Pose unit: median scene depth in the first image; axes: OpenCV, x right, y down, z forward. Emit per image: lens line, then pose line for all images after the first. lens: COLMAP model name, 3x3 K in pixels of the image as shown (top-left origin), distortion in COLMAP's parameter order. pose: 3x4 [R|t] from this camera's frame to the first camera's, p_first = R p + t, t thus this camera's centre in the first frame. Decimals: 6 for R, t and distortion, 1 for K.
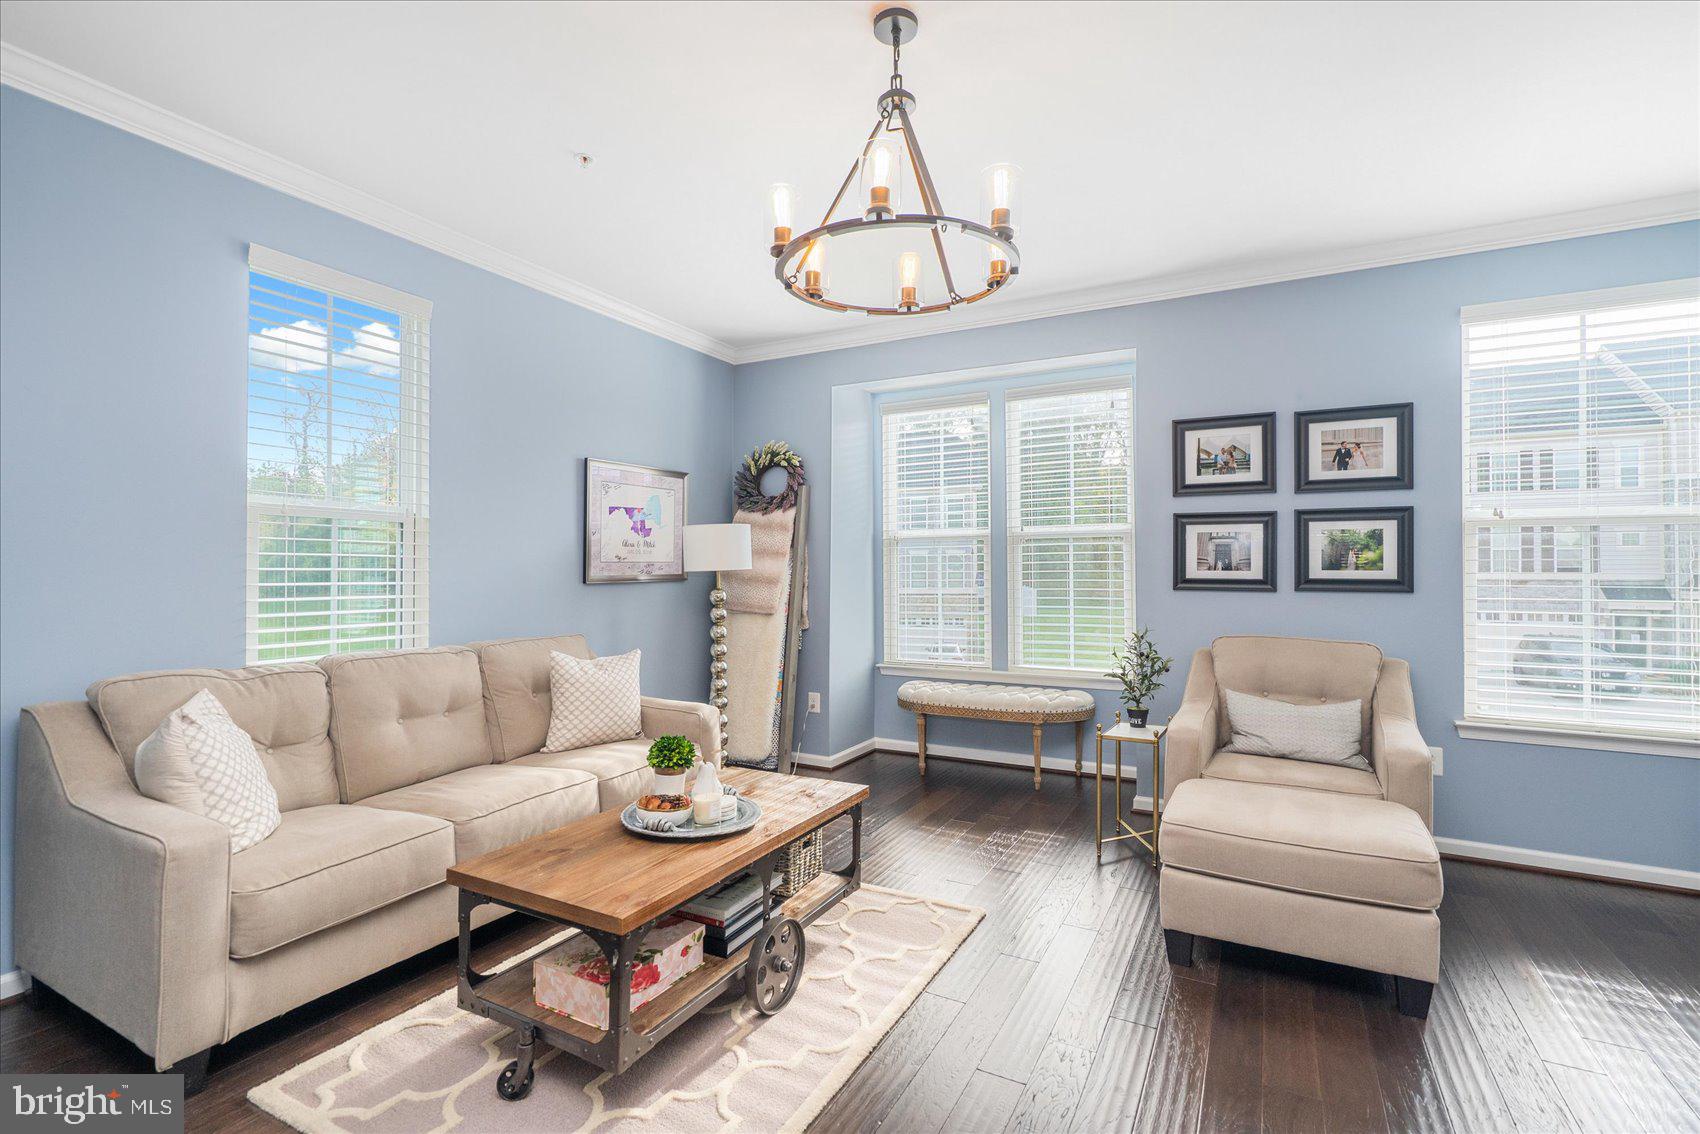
lens RADIAL K [[766.6, 0, 844.5], [0, 766.6, 563.4], [0, 0, 1]] dist [-0.000252, 0.000257]
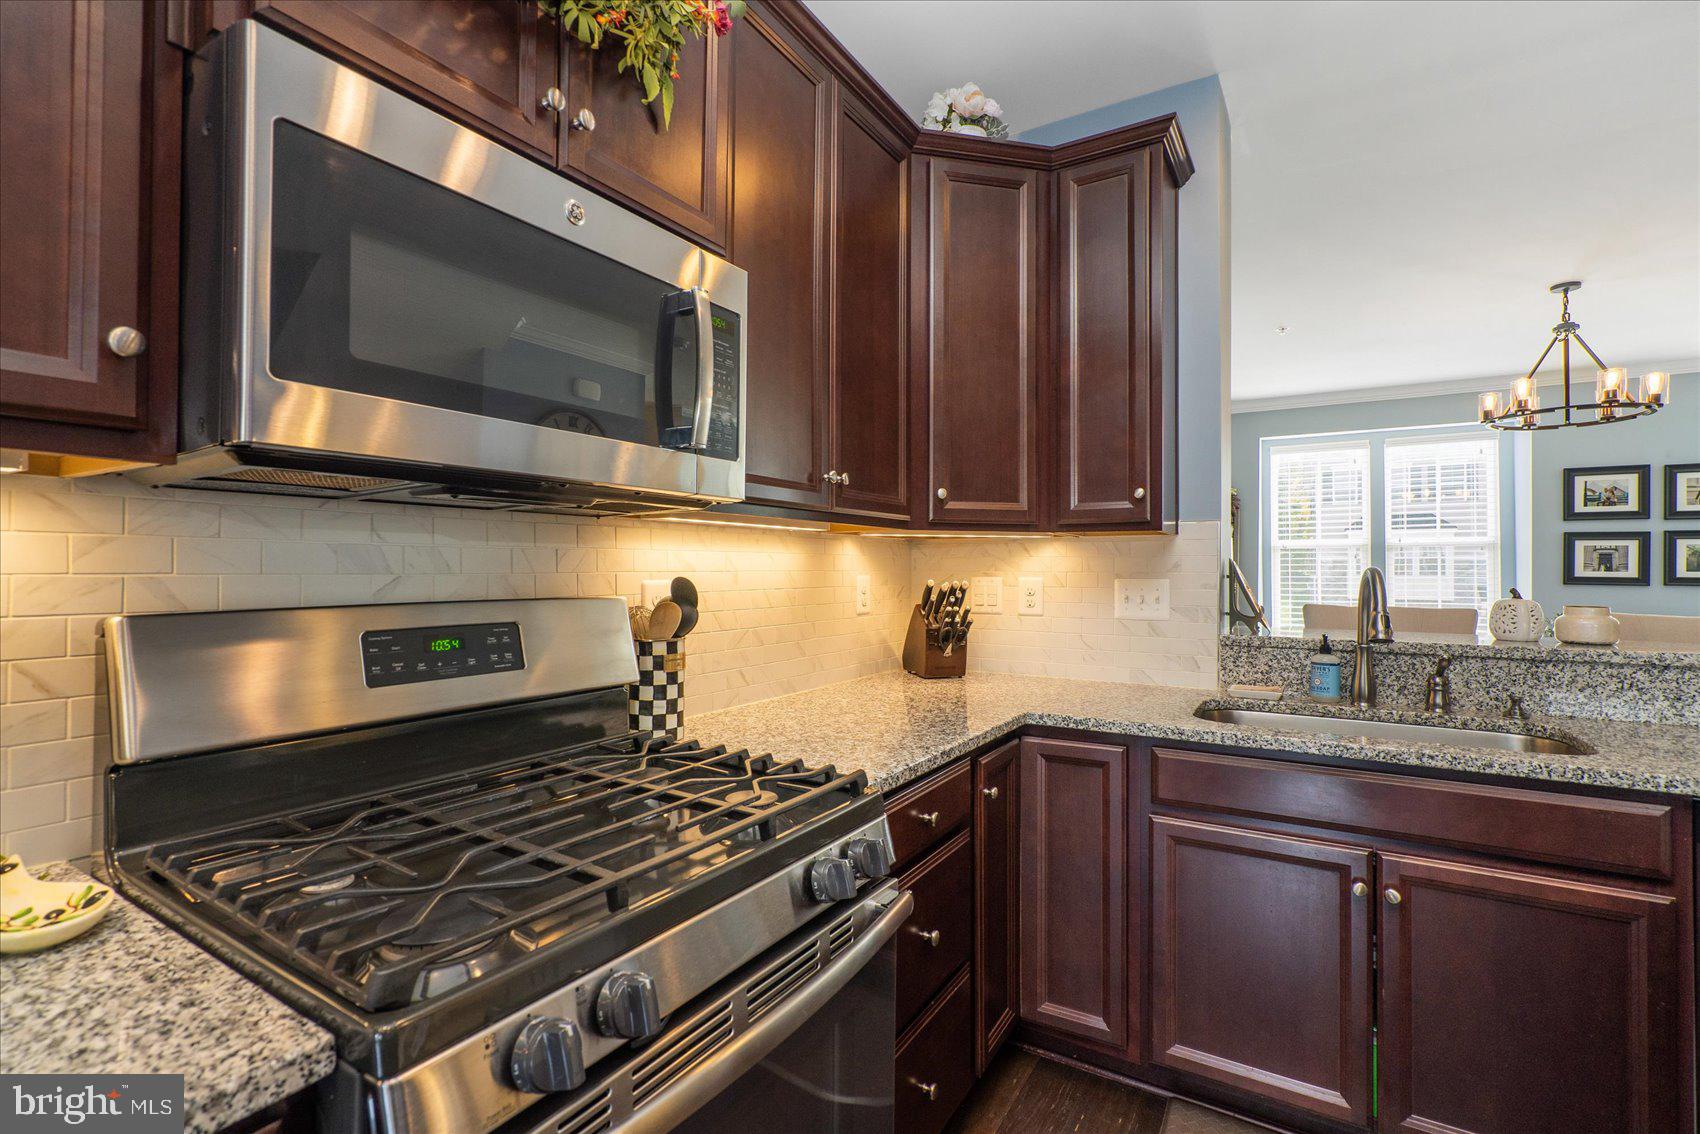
lens RADIAL K [[779.8, 0, 851.1], [0, 779.8, 559.1], [0, 0, 1]] dist [-0.000034, 0.000672]
pose [[0.999010, 0.002862, -0.044400, -0.909379], [-0.002884, 0.999996, -0.000423, -0.010005], [0.044399, 0.000550, 0.999014, -0.574296]]
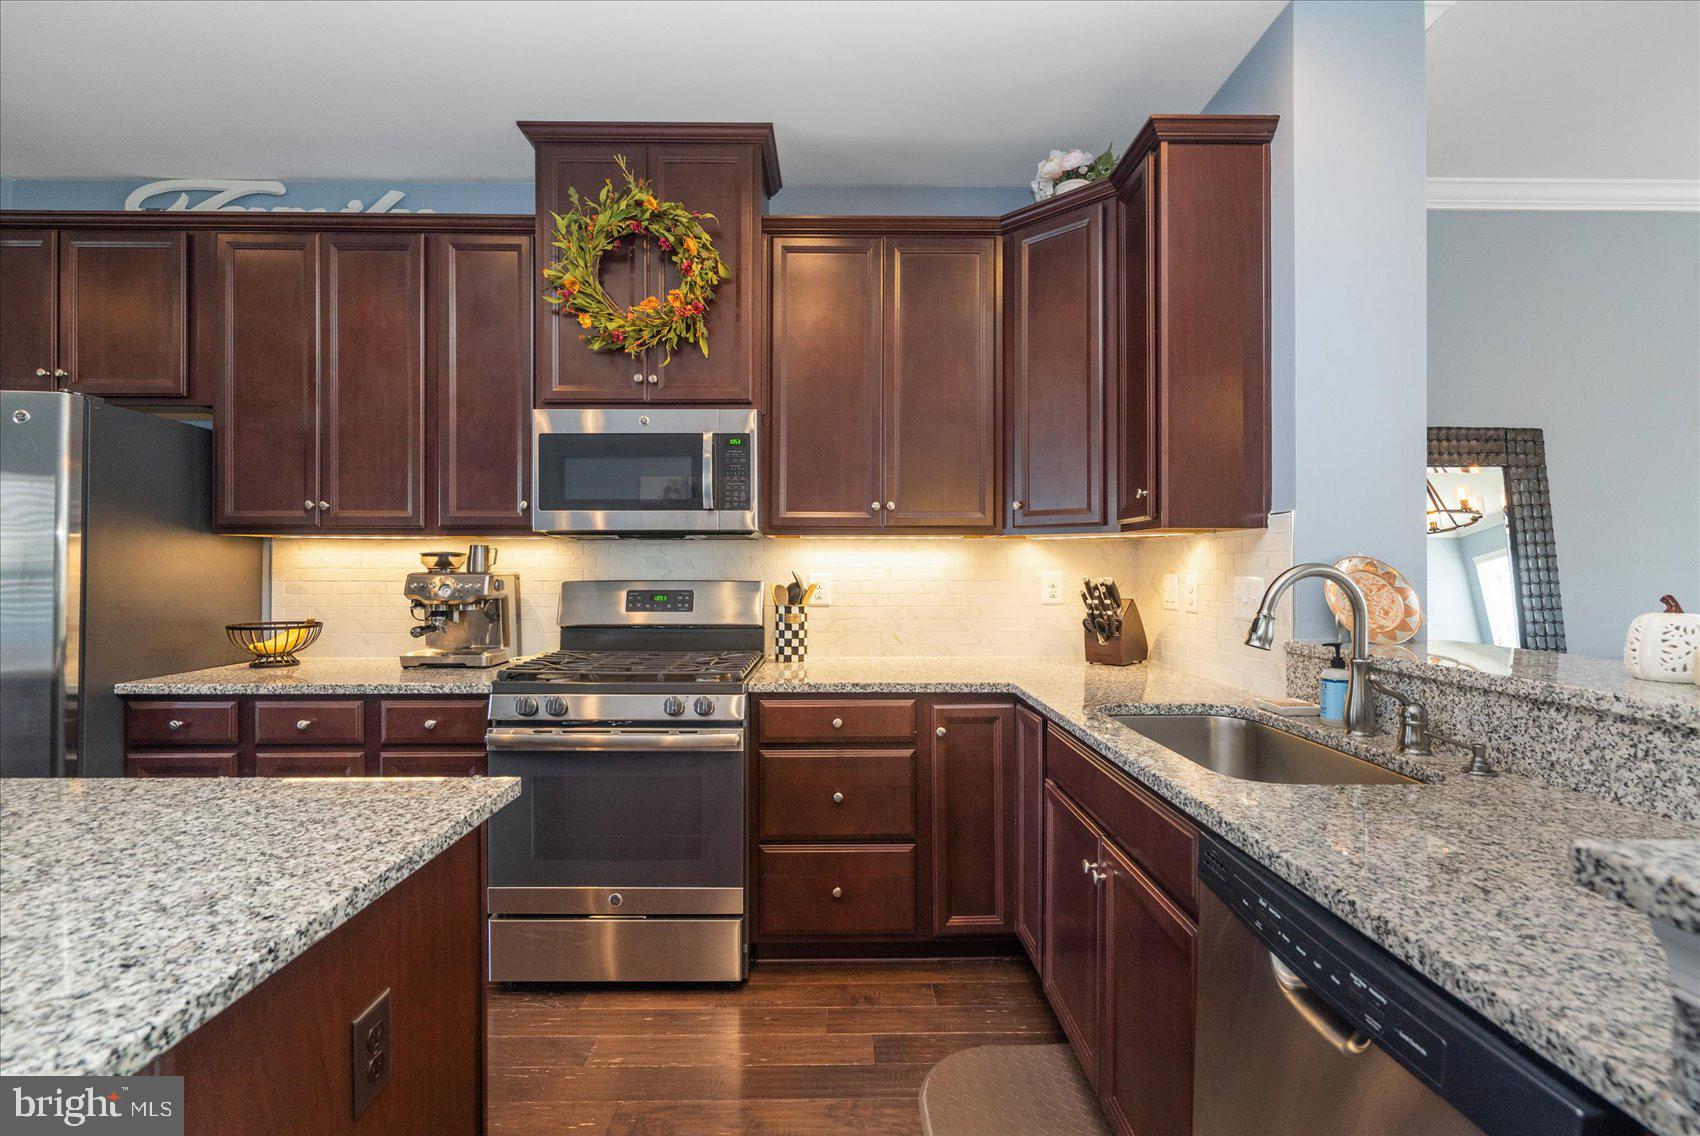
lens RADIAL K [[788.1, 0, 851.9], [0, 788.1, 562.8], [0, 0, 1]] dist [0.000670, 0.000227]
pose [[0.497572, -0.000428, -0.867423, -0.311176], [0.009117, 0.999947, 0.004736, -0.011620], [0.867375, -0.010265, 0.497550, -0.484809]]
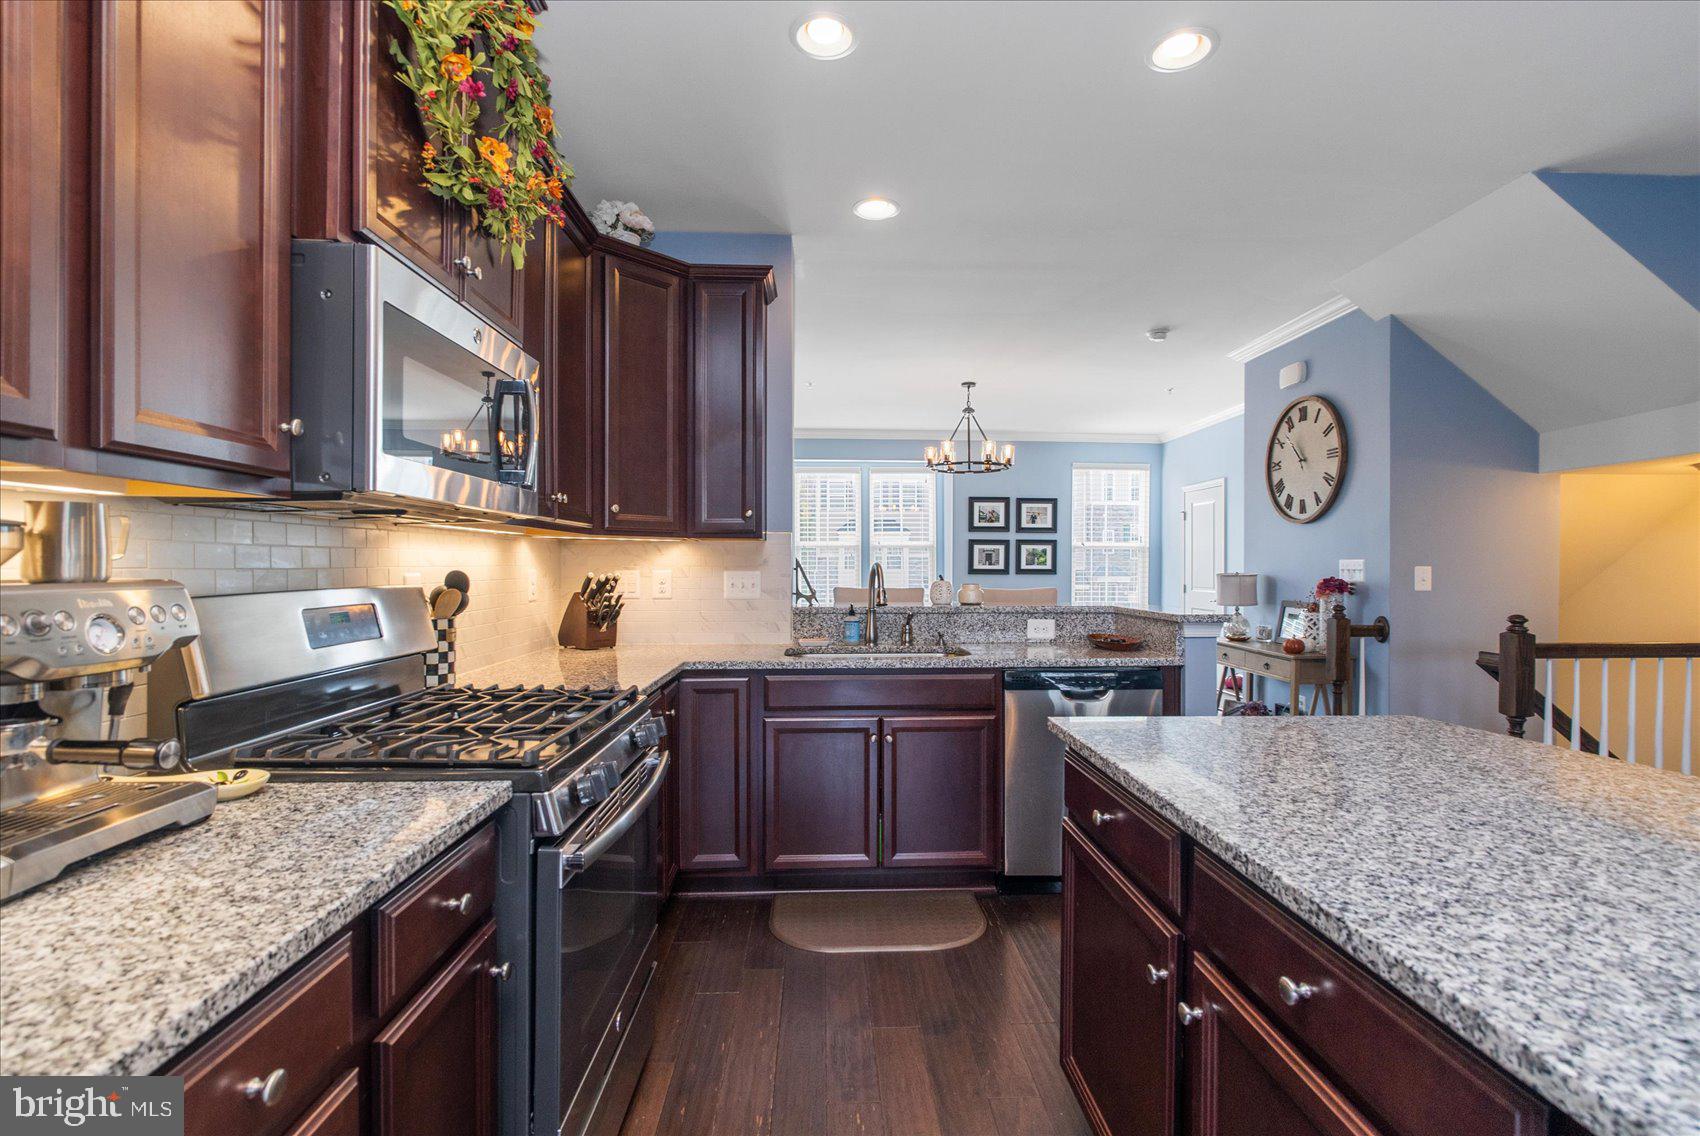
lens RADIAL K [[788.1, 0, 851.9], [0, 788.1, 562.8], [0, 0, 1]] dist [0.000670, 0.000227]
pose [[0.856011, 0.003422, 0.516947, -1.074866], [-0.008294, 0.999940, 0.007115, -0.012045], [-0.516892, -0.010378, 0.855988, -0.794465]]
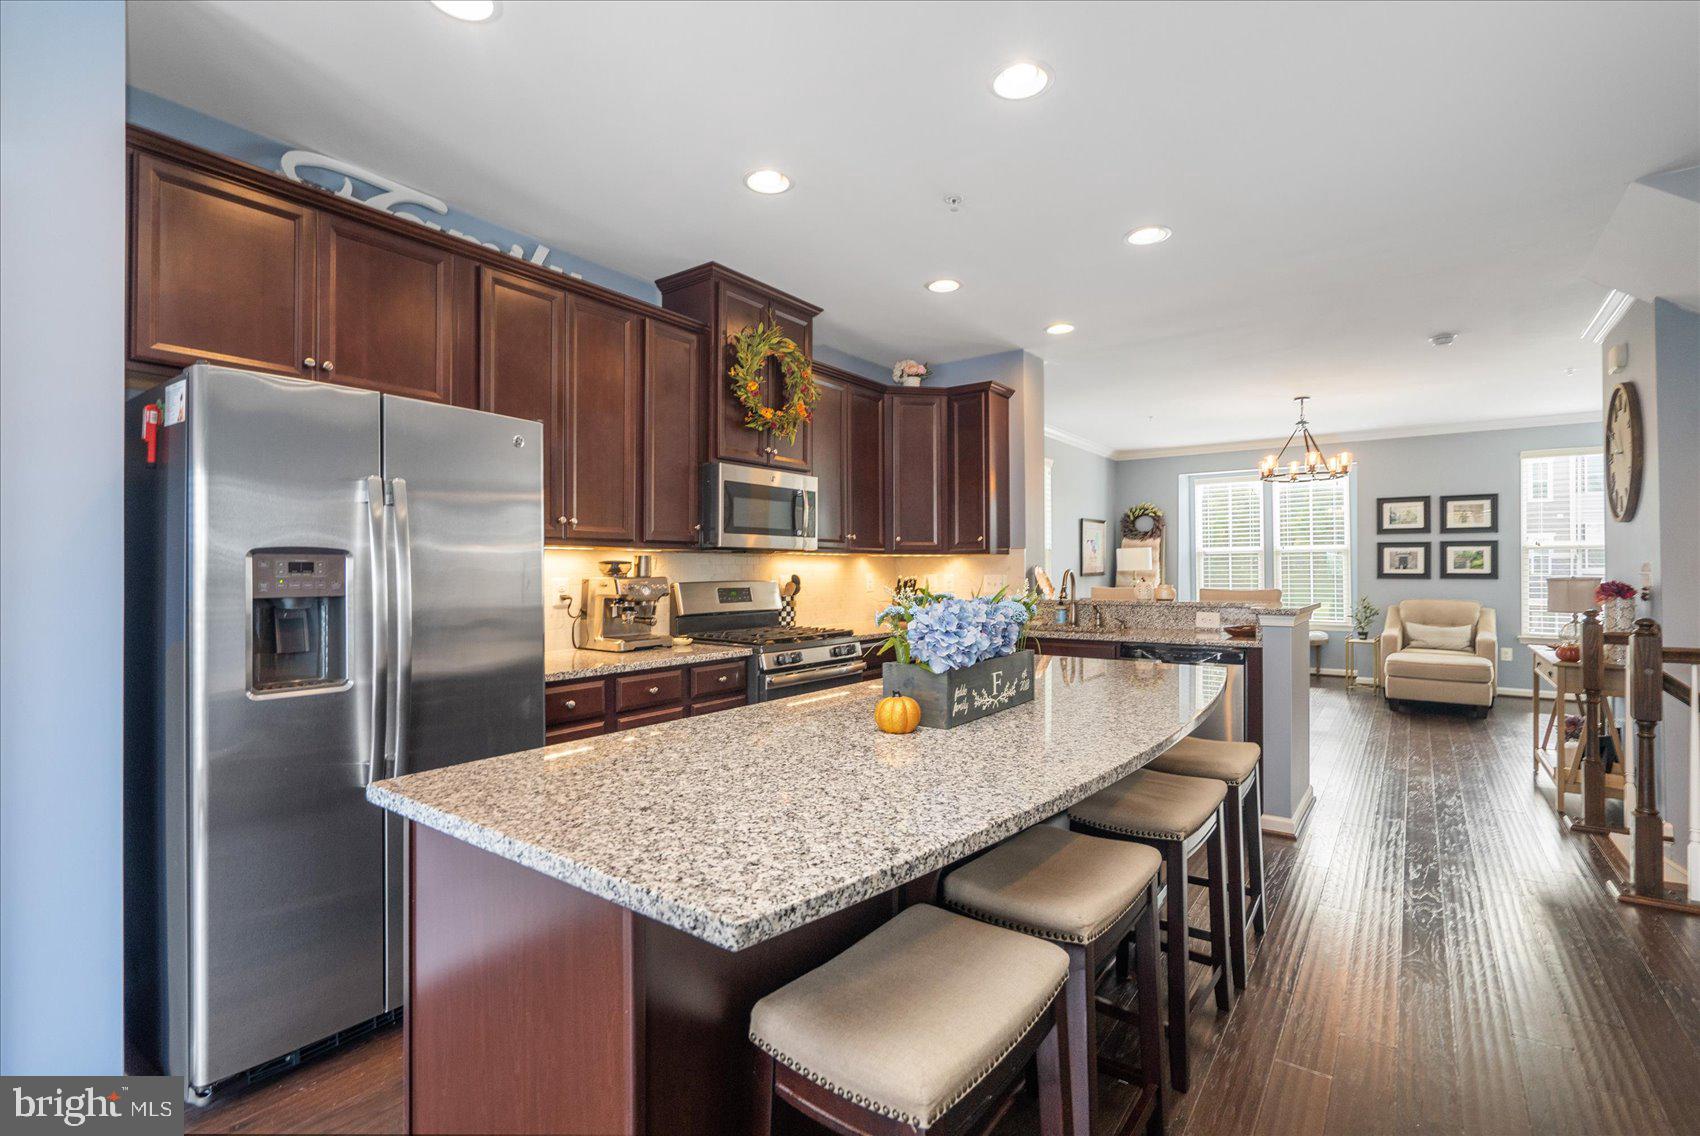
lens RADIAL K [[766.6, 0, 844.5], [0, 766.6, 564.4], [0, 0, 1]] dist [-0.000252, 0.000257]
pose [[0.990979, -0.003747, -0.133961, -0.779641], [0.004298, 0.999983, 0.003823, -0.019969], [0.133945, -0.004365, 0.990979, -1.353917]]
